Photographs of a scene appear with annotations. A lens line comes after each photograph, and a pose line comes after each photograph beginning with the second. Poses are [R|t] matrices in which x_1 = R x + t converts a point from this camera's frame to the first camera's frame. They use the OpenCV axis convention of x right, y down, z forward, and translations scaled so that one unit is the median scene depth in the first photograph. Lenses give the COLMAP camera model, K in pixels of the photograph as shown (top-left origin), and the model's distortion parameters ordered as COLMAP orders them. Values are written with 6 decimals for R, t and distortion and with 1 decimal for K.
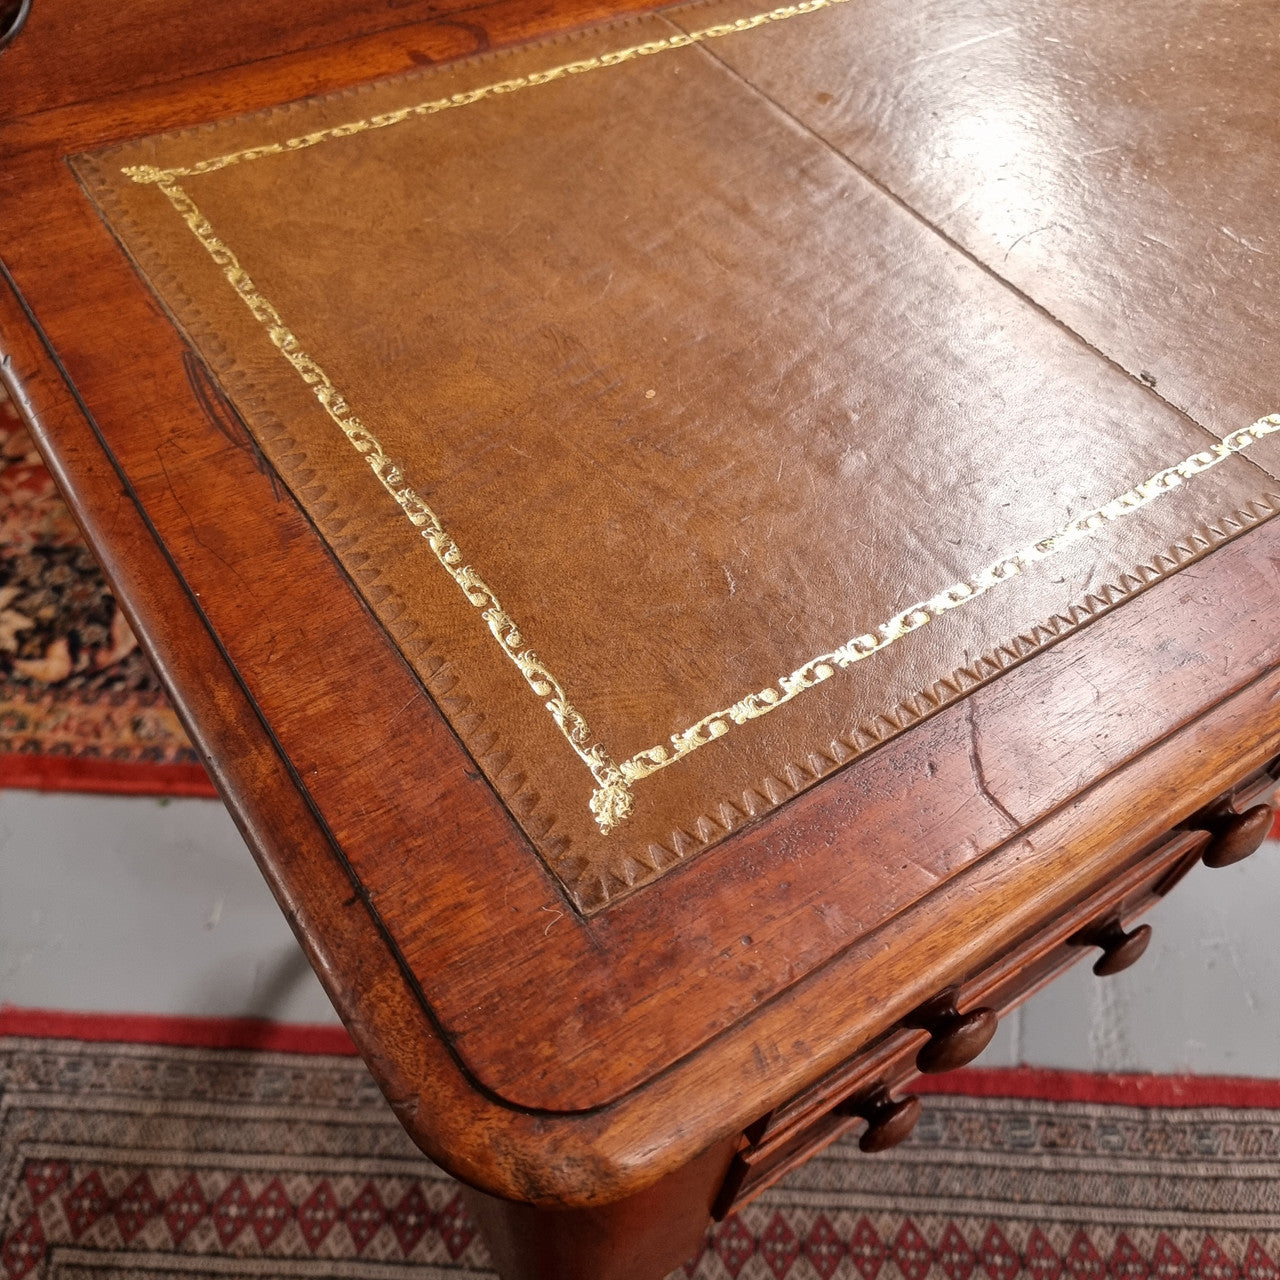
lens RADIAL K [[1220.3, 0, 654.8], [0, 1220.3, 641.7], [0, 0, 1]] dist [0.032906, -0.021981]
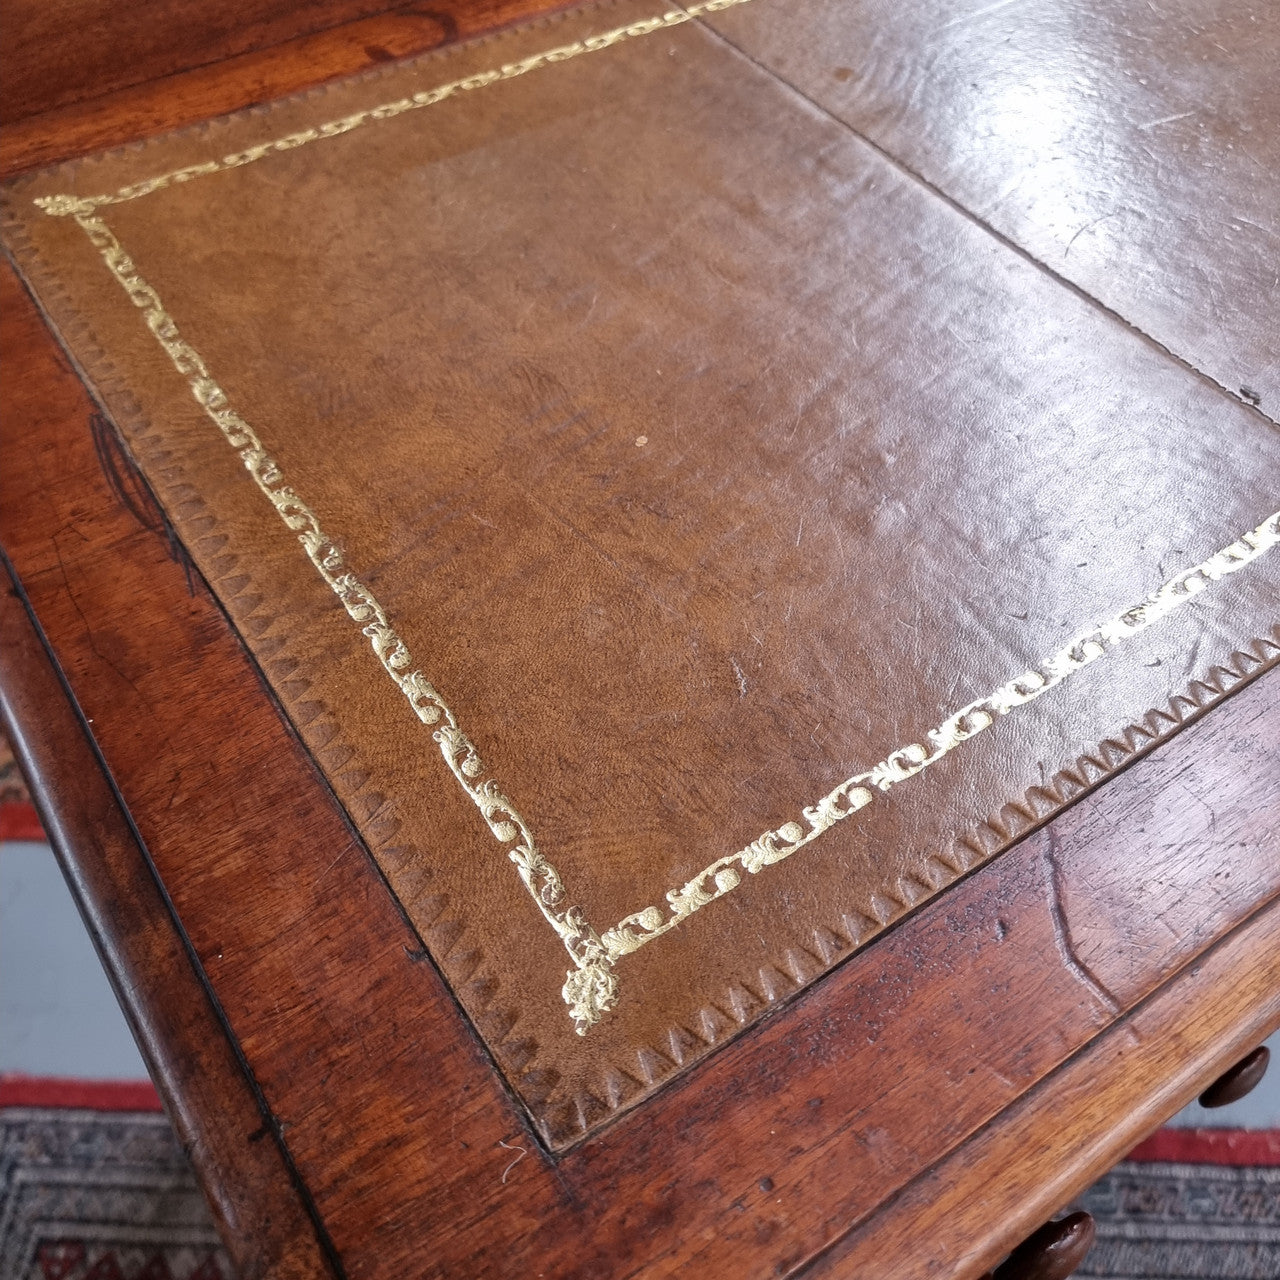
lens RADIAL K [[1215.7, 0, 640.0], [0, 1215.7, 640.0], [0, 0, 1]] dist [0.013728, 0.006871]
pose [[0.998209, -0.032287, -0.050359, 0.034716], [0.032764, 0.999426, 0.008670, -0.079047], [0.050051, -0.010305, 0.998694, 0.181910]]
